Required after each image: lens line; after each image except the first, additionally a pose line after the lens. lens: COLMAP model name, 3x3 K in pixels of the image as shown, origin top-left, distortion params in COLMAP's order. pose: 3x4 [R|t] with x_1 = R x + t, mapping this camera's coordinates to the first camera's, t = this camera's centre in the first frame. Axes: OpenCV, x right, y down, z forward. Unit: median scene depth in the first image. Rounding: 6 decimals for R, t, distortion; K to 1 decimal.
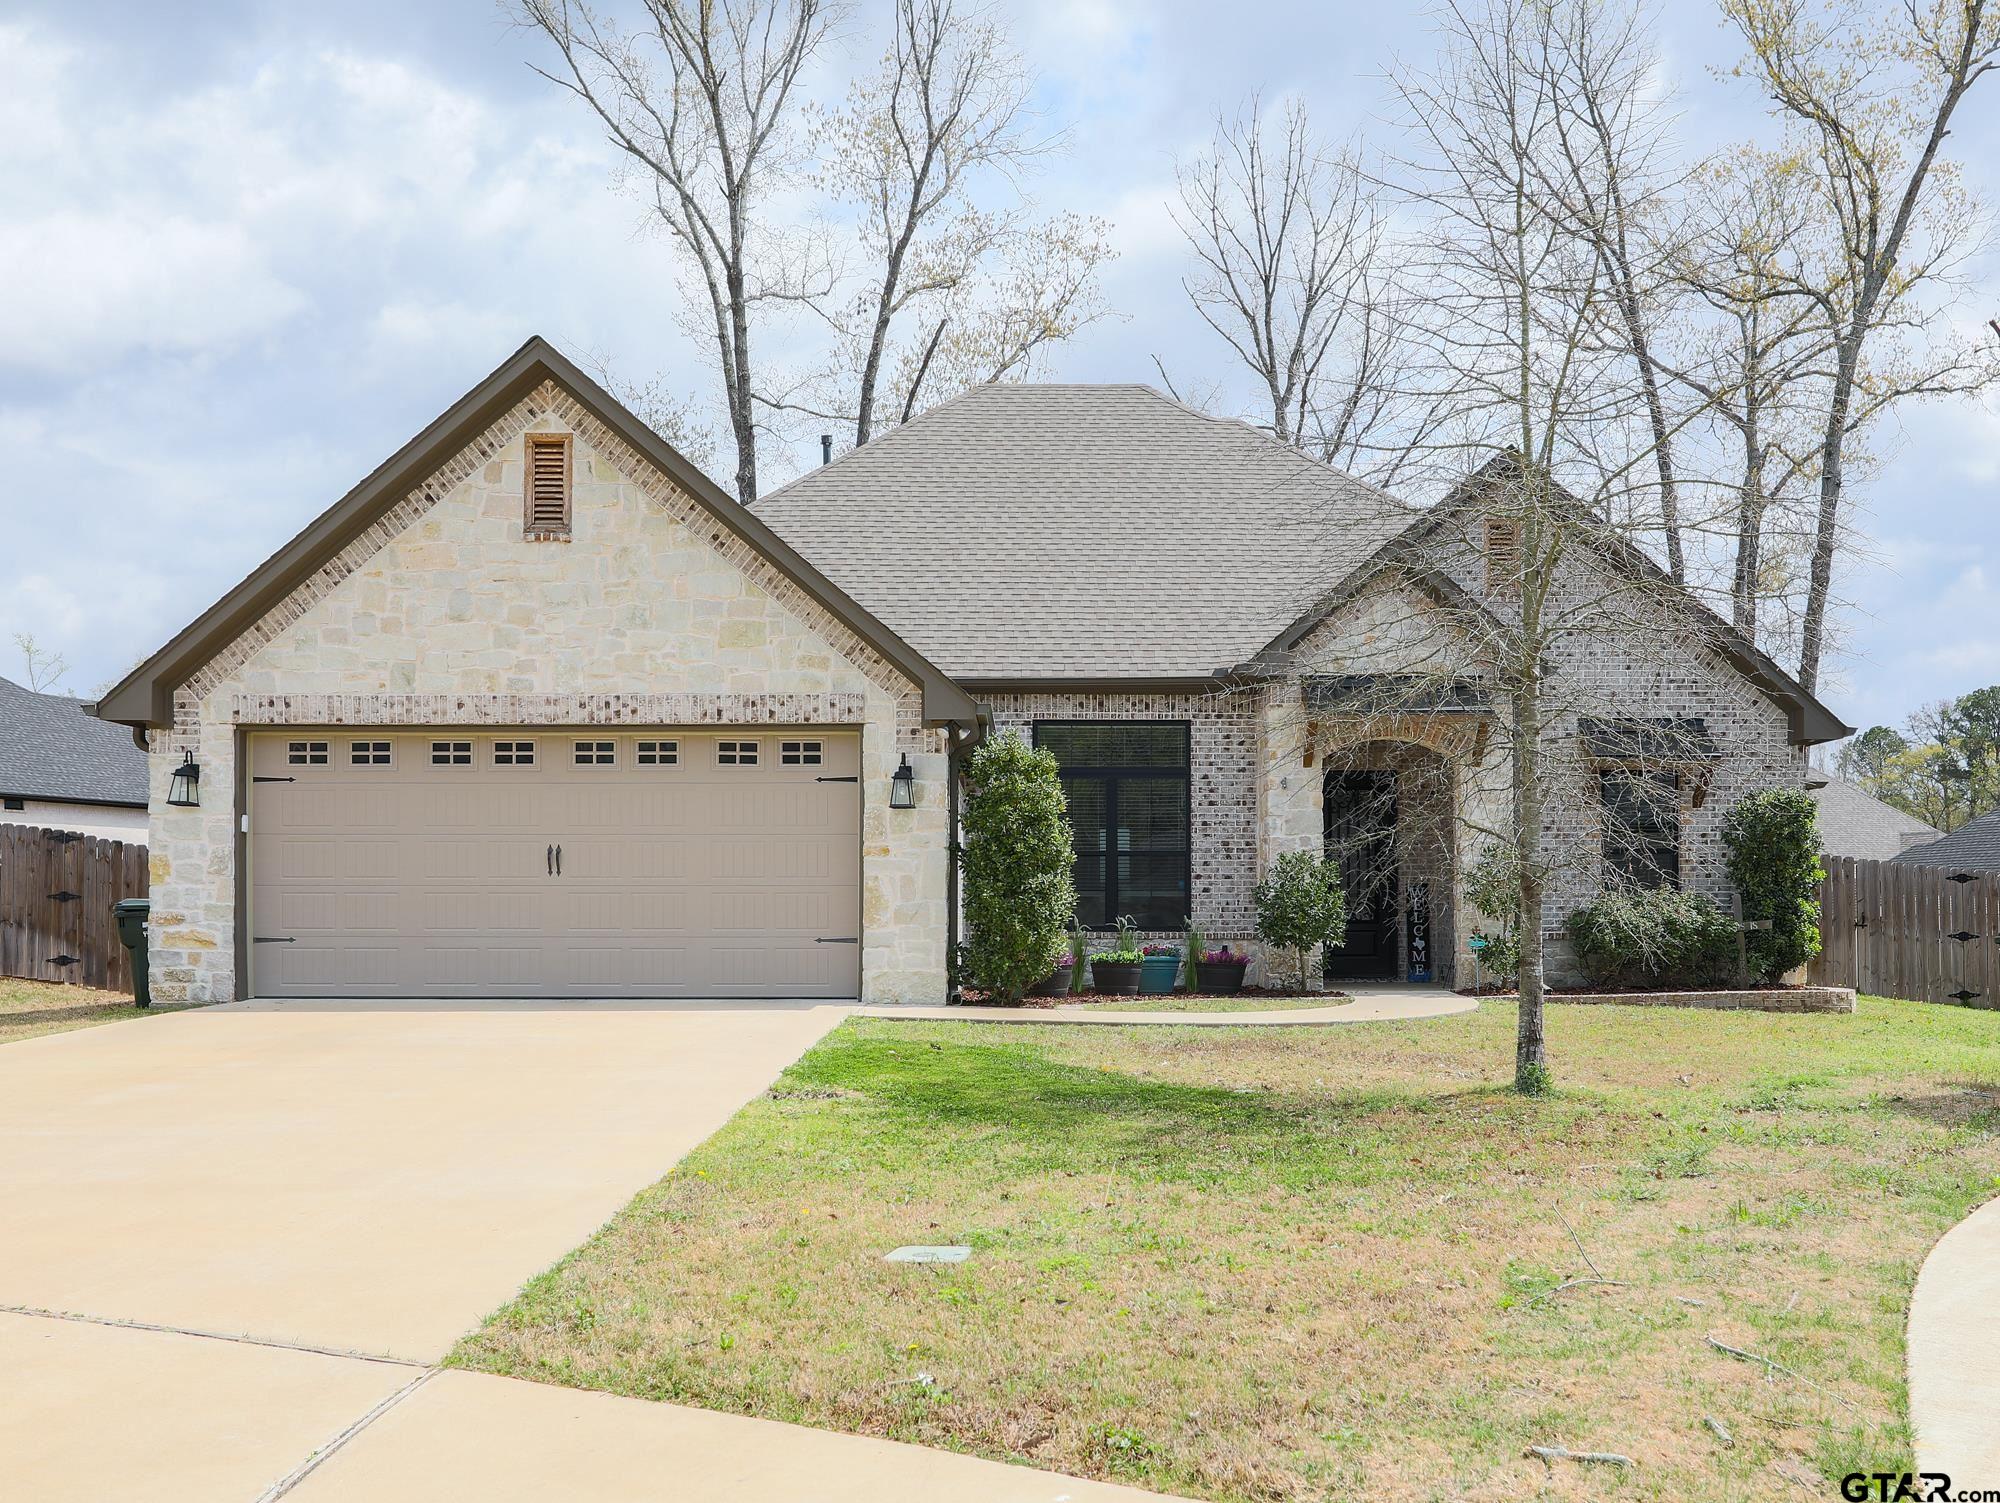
lens RADIAL K [[1834.3, 0, 1068.6], [0, 1834.3, 932.6], [0, 0, 1]] dist [-0.043162, 0.019145]
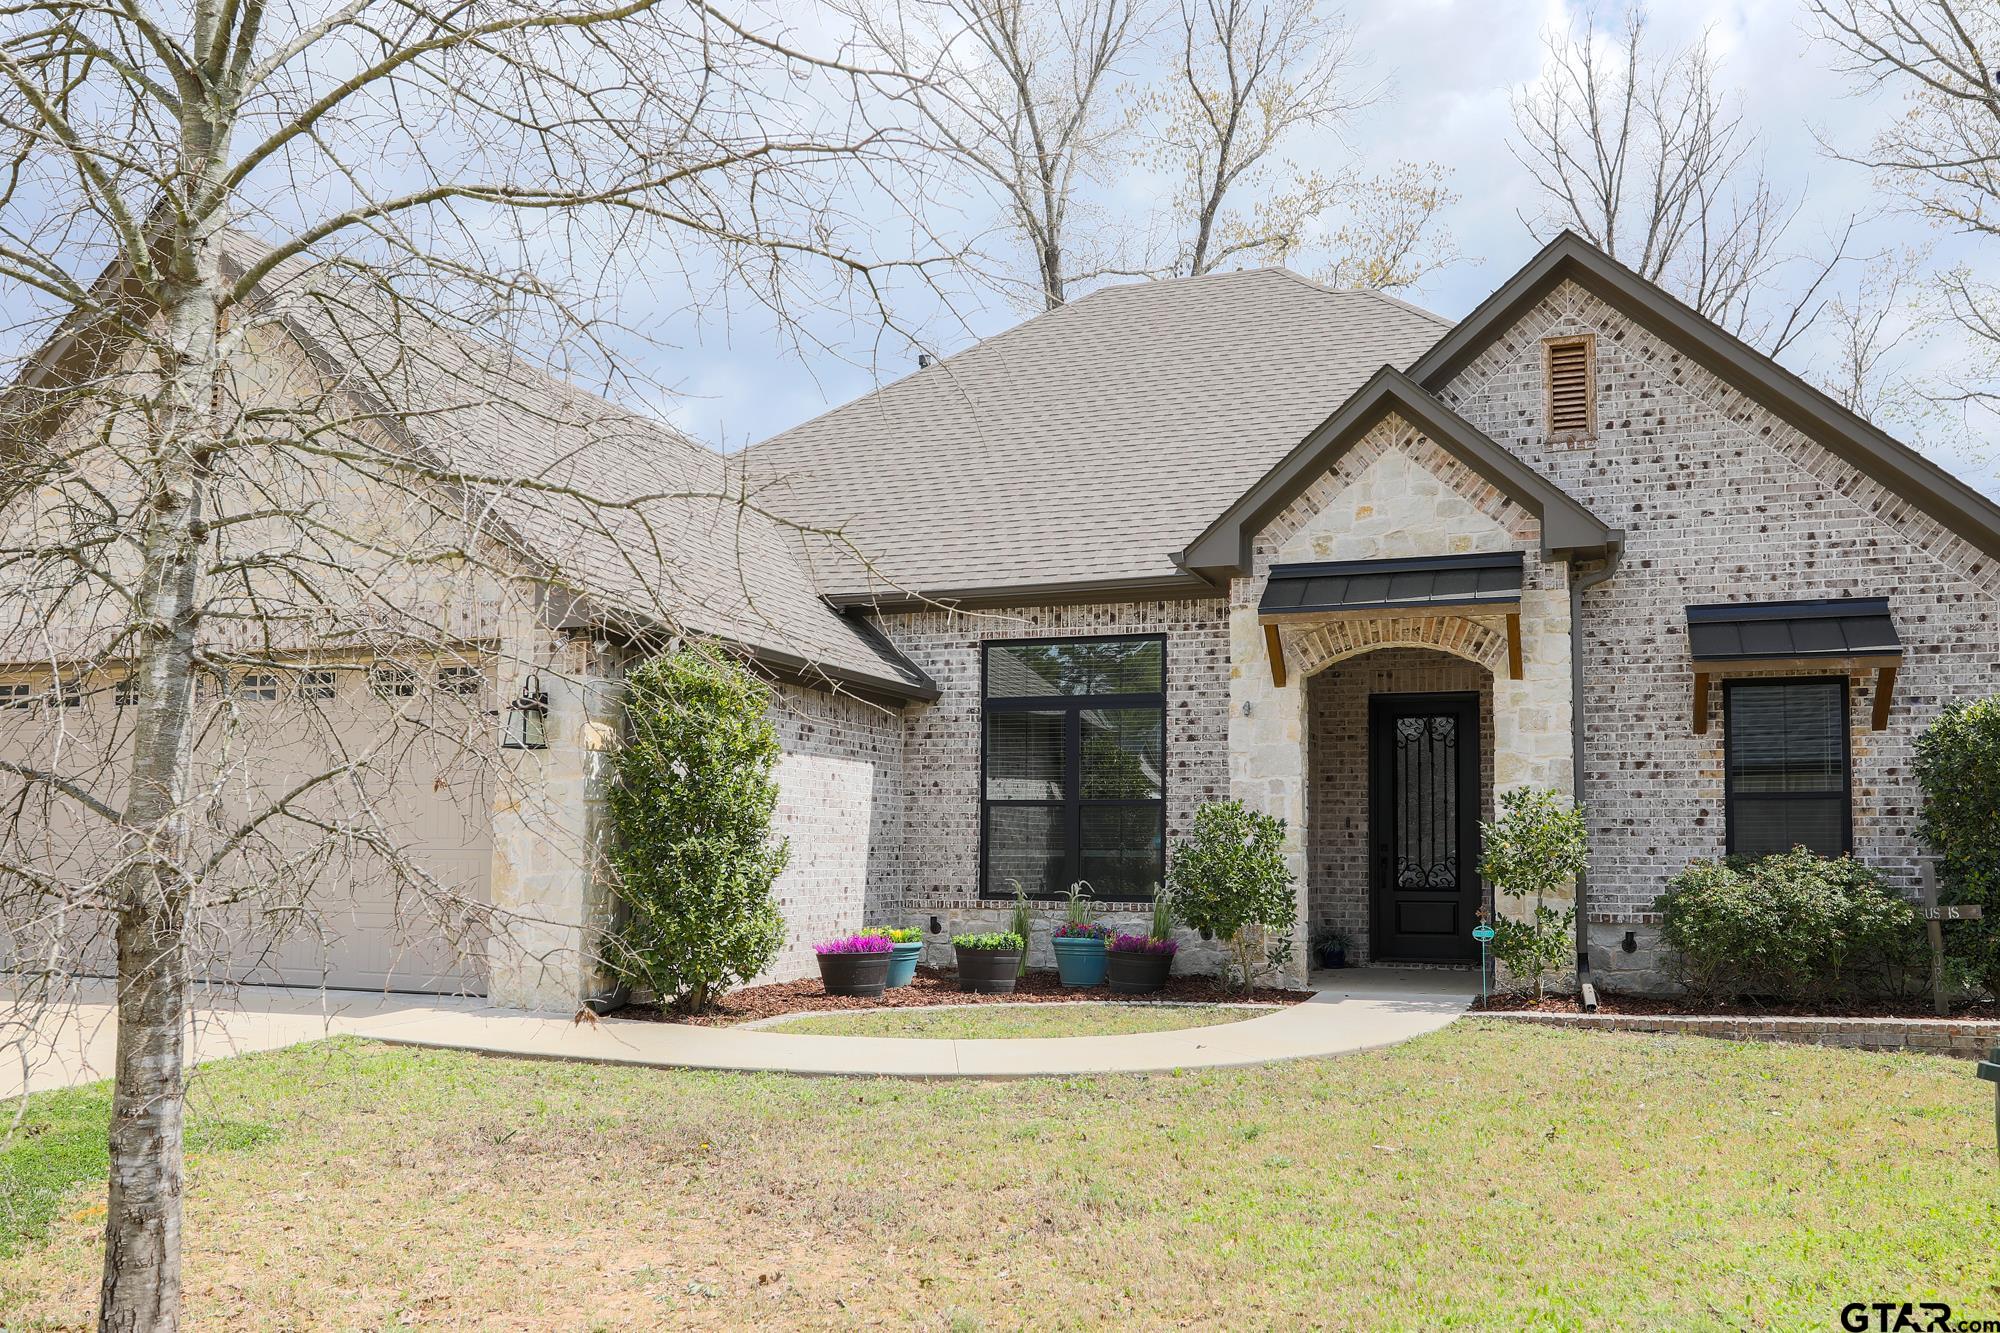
lens RADIAL K [[1524.5, 0, 1078.5], [0, 1524.5, 778.6], [0, 0, 1]] dist [-0.035685, 0.041098]
pose [[0.940715, -0.009140, -0.339074, 0.323813], [-0.008800, 0.998643, -0.051335, -0.025073], [0.339083, 0.051276, 0.939358, 0.481908]]
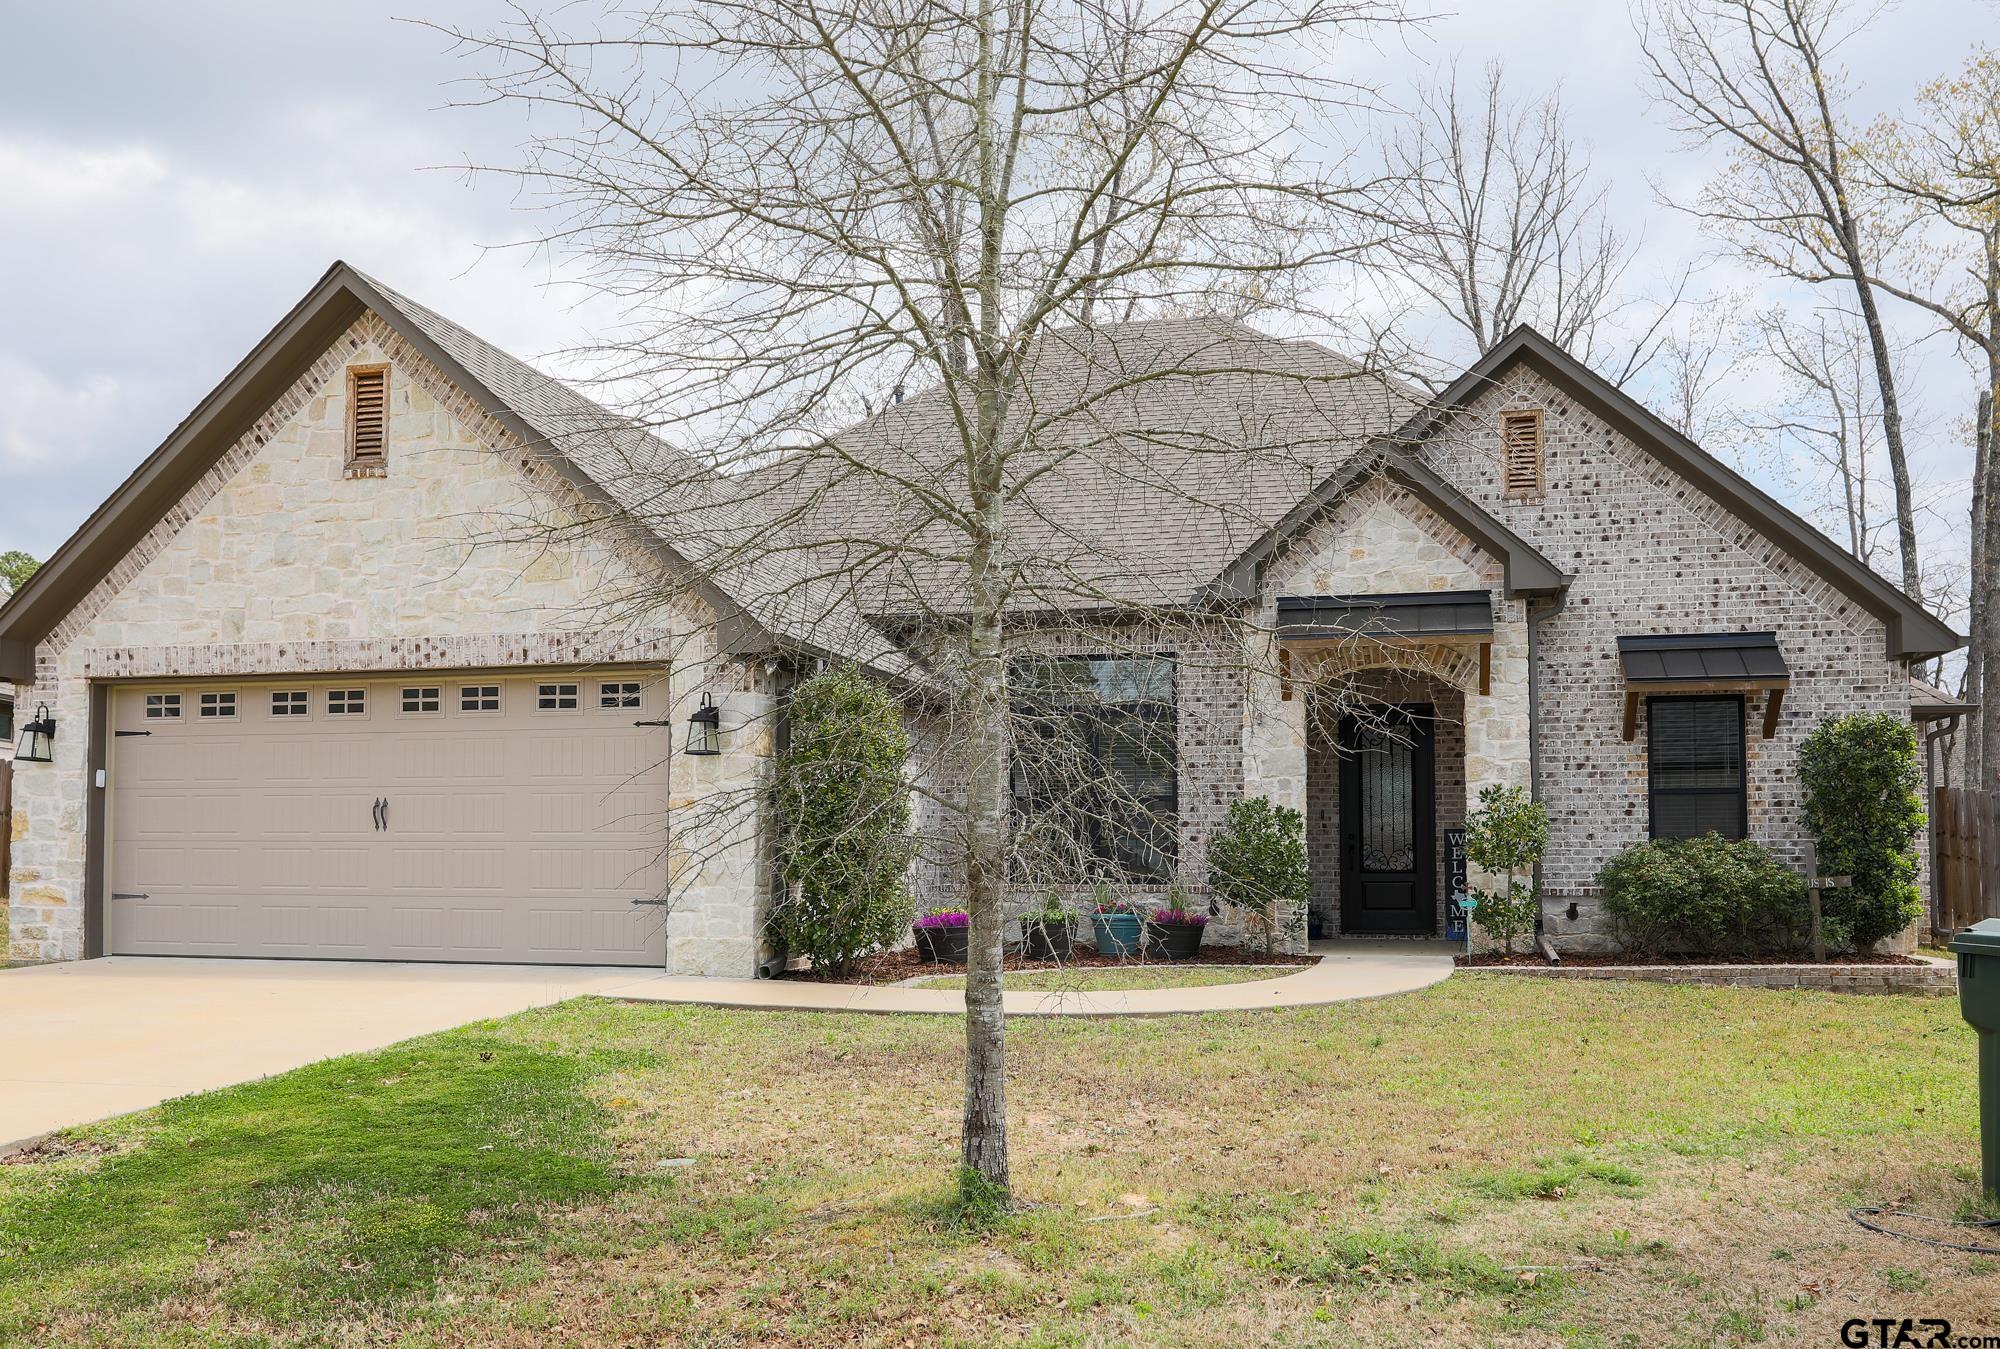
lens RADIAL K [[1557.9, 0, 1073.9], [0, 1557.9, 790.9], [0, 0, 1]] dist [-0.030156, 0.007070]
pose [[0.973678, -0.008417, -0.227774, 0.247891], [-0.000995, 0.999151, -0.041176, -0.019145], [0.227927, 0.040319, 0.972843, 0.303968]]
